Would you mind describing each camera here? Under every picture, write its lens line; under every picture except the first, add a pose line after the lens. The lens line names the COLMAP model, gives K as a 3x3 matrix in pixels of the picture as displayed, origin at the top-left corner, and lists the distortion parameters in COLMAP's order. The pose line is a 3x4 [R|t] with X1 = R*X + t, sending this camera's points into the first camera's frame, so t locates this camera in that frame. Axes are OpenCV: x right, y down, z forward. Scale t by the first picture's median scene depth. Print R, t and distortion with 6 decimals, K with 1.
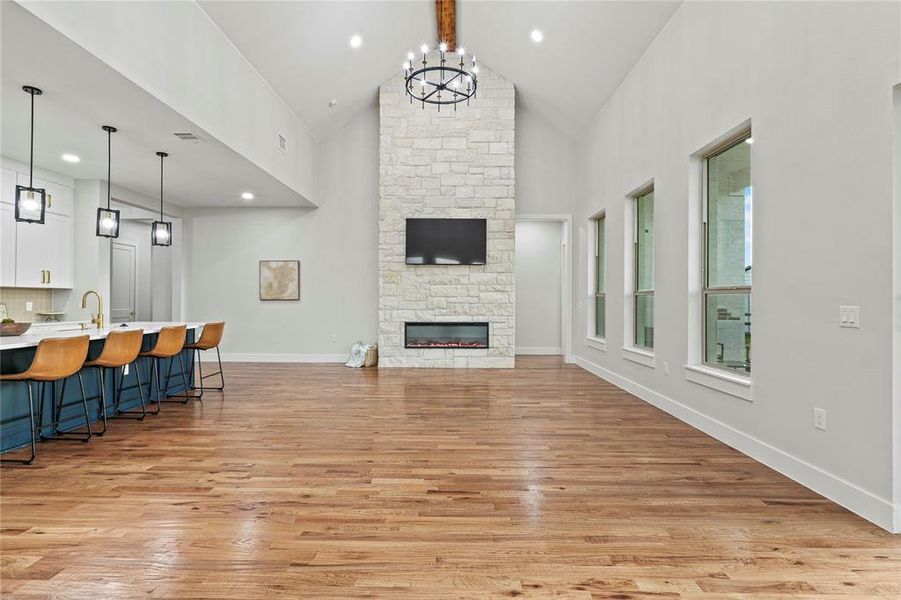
lens RADIAL K [[423.4, 0, 453.0], [0, 423.4, 297.4], [0, 0, 1]] dist [-0.002373, 0.001839]
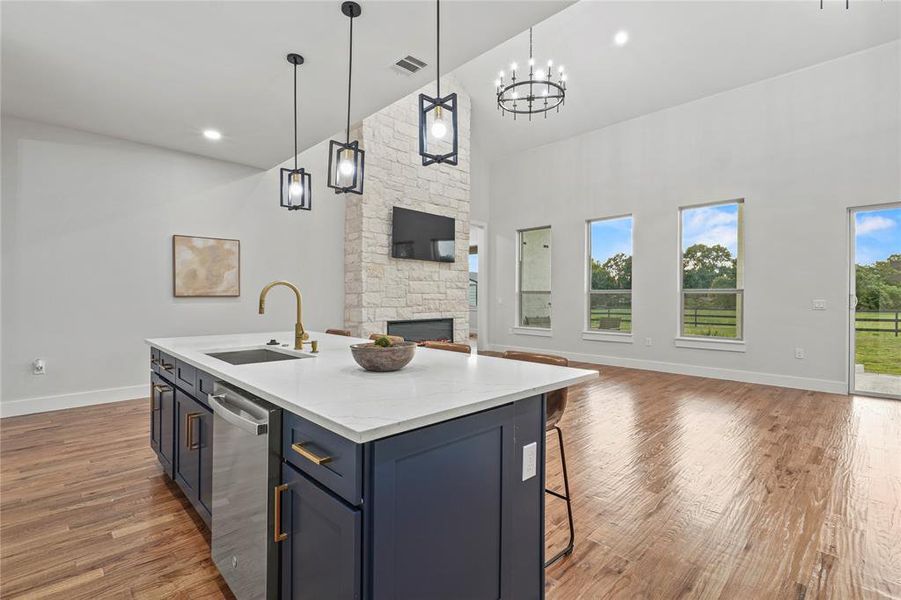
lens RADIAL K [[423.4, 0, 456.4], [0, 423.4, 299.6], [0, 0, 1]] dist [-0.002373, 0.001839]
pose [[0.696072, -0.004582, 0.717957, -0.657251], [-0.005738, 0.999912, 0.011944, 0.001007], [-0.717949, -0.012434, 0.695984, 0.267532]]
